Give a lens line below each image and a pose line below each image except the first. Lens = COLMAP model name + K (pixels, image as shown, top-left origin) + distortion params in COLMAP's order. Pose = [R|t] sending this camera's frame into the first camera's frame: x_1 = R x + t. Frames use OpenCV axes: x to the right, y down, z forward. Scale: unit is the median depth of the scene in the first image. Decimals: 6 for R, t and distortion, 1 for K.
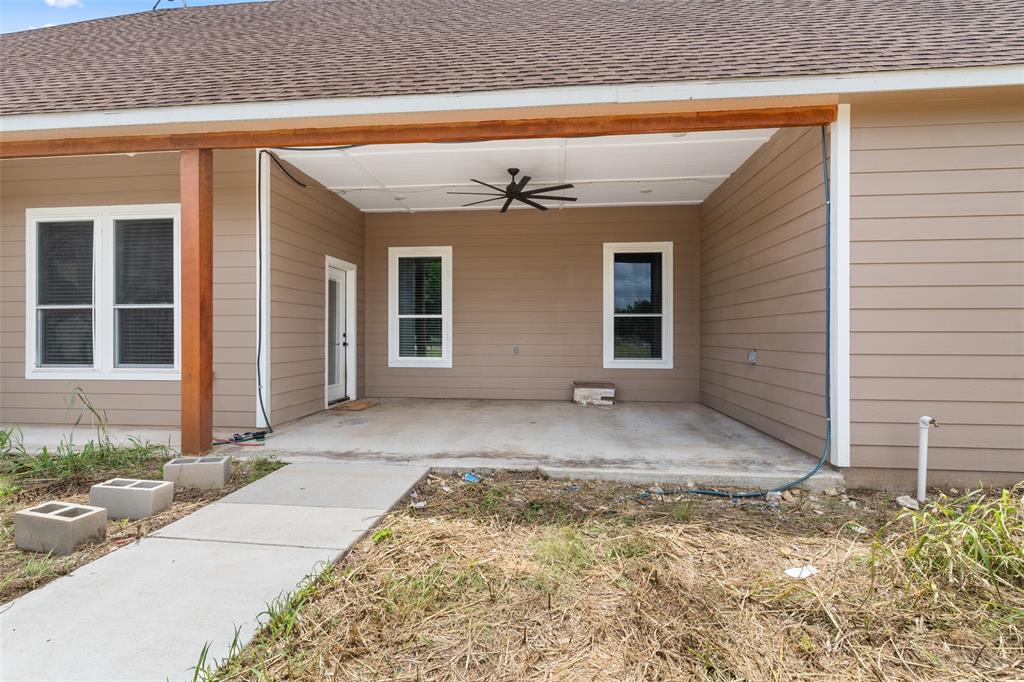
lens RADIAL K [[513.4, 0, 508.4], [0, 513.4, 333.0], [0, 0, 1]] dist [0.000472, 0.001682]
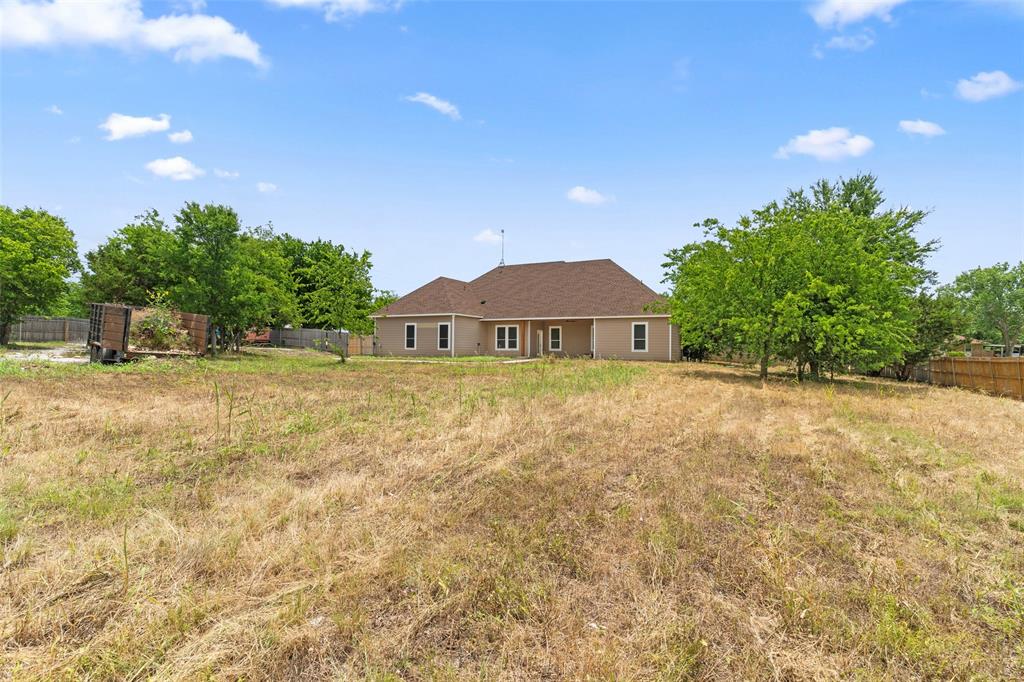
lens RADIAL K [[493.9, 0, 520.7], [0, 493.9, 338.4], [0, 0, 1]] dist [0.002738, 0.001194]
pose [[0.940338, 0.005590, -0.340195, 1.573718], [-0.007142, 0.999969, -0.003311, -0.046944], [0.340166, 0.005543, 0.940349, -4.969318]]
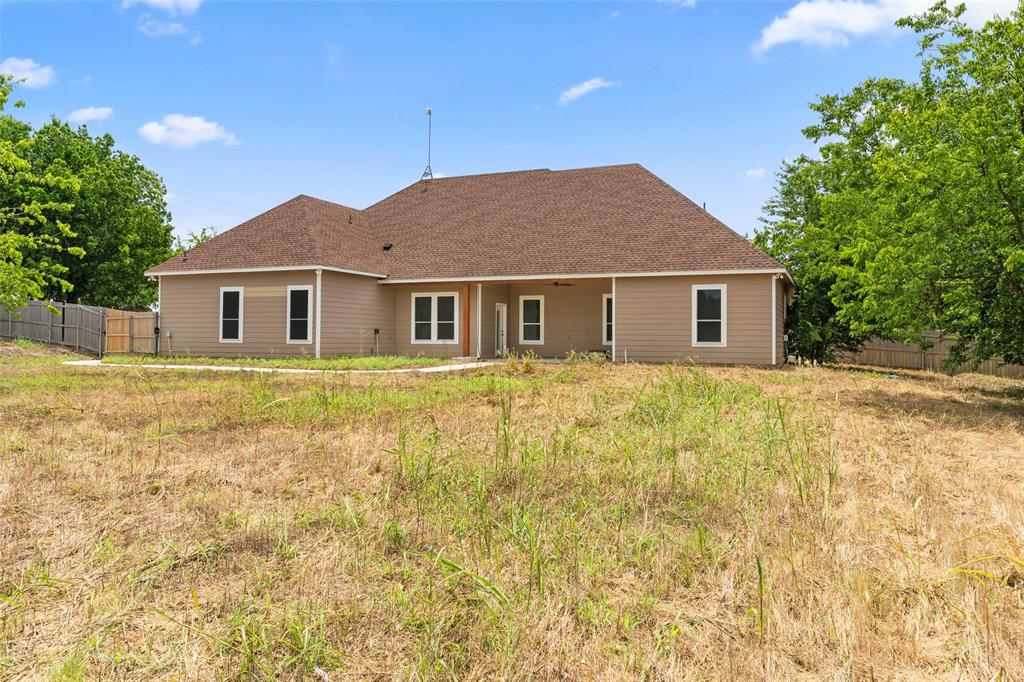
lens RADIAL K [[775.6, 0, 515.3], [0, 775.6, 336.2], [0, 0, 1]] dist [-0.000513, -0.000100]
pose [[0.958088, 0.010035, -0.286299, 1.149187], [-0.006878, 0.999904, 0.012030, -0.024864], [0.286393, -0.009556, 0.958065, -3.627779]]
